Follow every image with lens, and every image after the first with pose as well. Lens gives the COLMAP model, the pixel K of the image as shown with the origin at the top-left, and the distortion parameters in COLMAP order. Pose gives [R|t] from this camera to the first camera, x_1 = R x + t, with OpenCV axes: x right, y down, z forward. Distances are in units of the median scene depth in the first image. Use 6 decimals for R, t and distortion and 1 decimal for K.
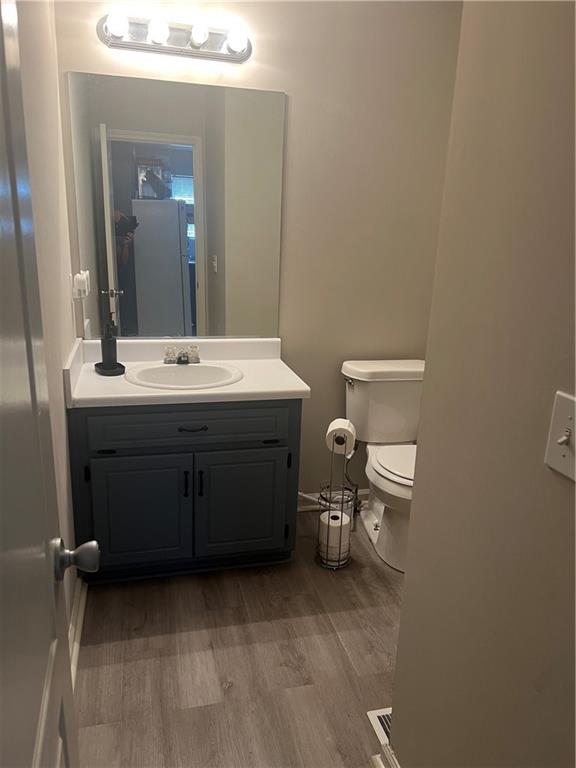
lens RADIAL K [[572.6, 0, 288.0], [0, 572.6, 384.0], [0, 0, 1]] dist [0.002001, 0.000624]
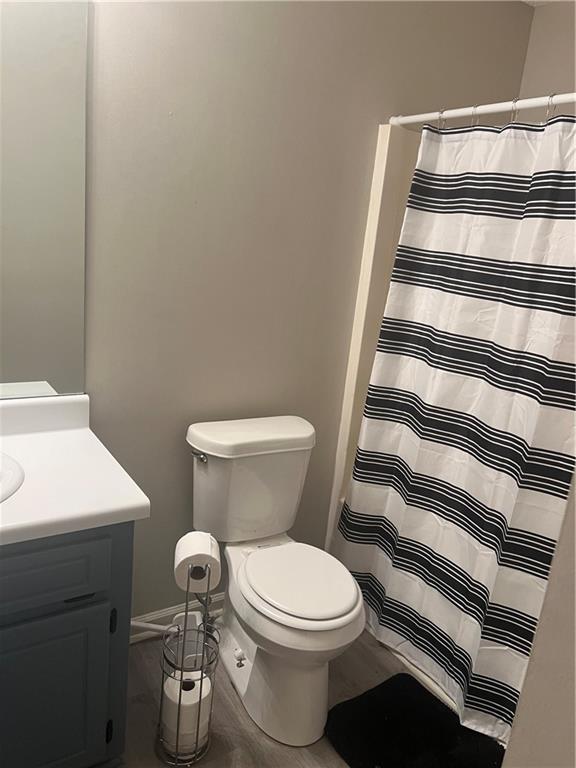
lens RADIAL K [[572.6, 0, 288.0], [0, 572.6, 384.0], [0, 0, 1]] dist [0.002001, 0.000624]
pose [[0.941281, -0.019355, 0.337069, -0.020271], [0.013614, 0.999719, 0.019388, -0.106974], [-0.337349, -0.013660, 0.941280, 0.363546]]
